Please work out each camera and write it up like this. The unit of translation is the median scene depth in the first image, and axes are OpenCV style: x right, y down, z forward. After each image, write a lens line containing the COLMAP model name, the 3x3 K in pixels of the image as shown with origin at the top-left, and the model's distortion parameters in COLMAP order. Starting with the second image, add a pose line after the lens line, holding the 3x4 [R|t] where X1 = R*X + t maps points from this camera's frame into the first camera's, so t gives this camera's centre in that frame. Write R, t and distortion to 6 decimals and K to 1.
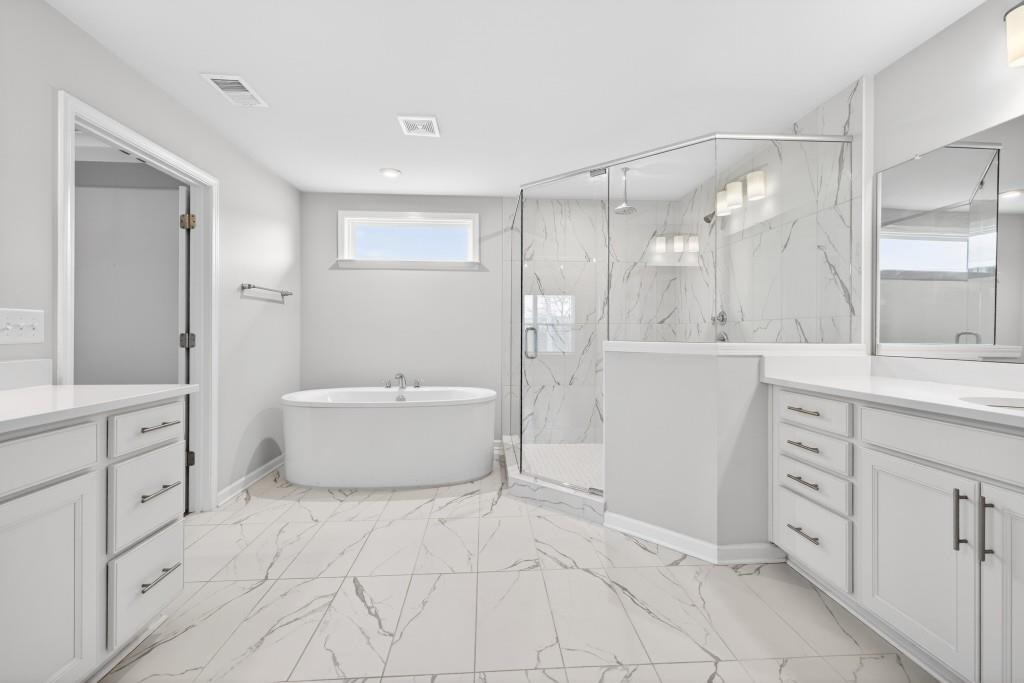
lens RADIAL K [[432.5, 0, 517.4], [0, 432.5, 334.5], [0, 0, 1]] dist [0.001625, -0.000900]
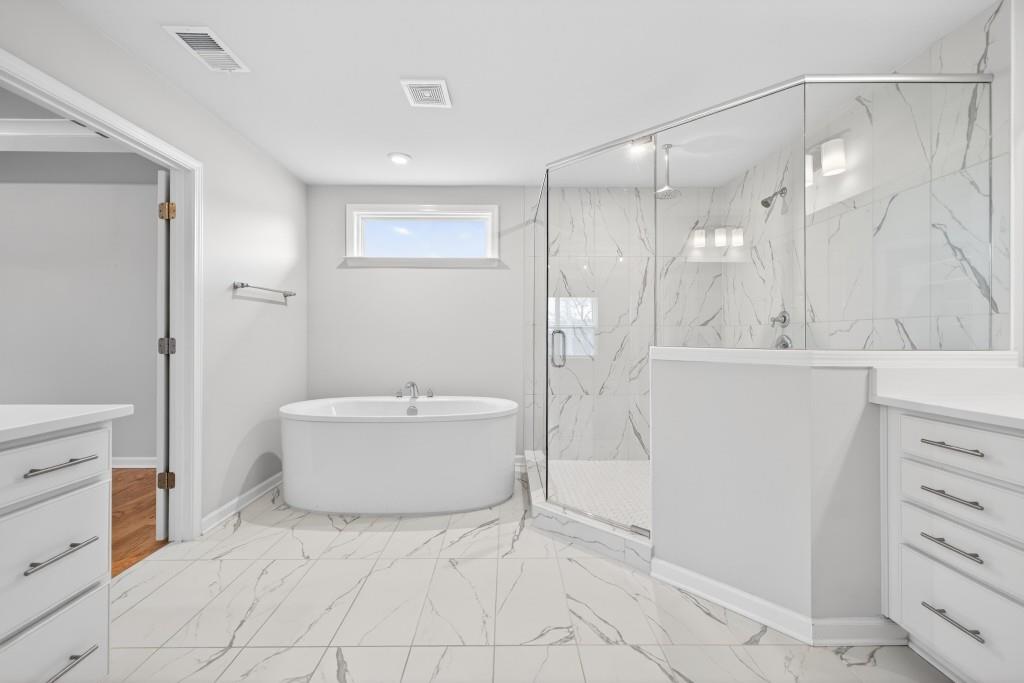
lens RADIAL K [[432.5, 0, 513.1], [0, 432.5, 338.0], [0, 0, 1]] dist [0.001625, -0.000900]
pose [[0.998282, -0.000967, -0.058578, -0.009157], [0.000958, 1.000000, -0.000178, -0.001686], [0.058578, 0.000122, 0.998283, 0.163238]]
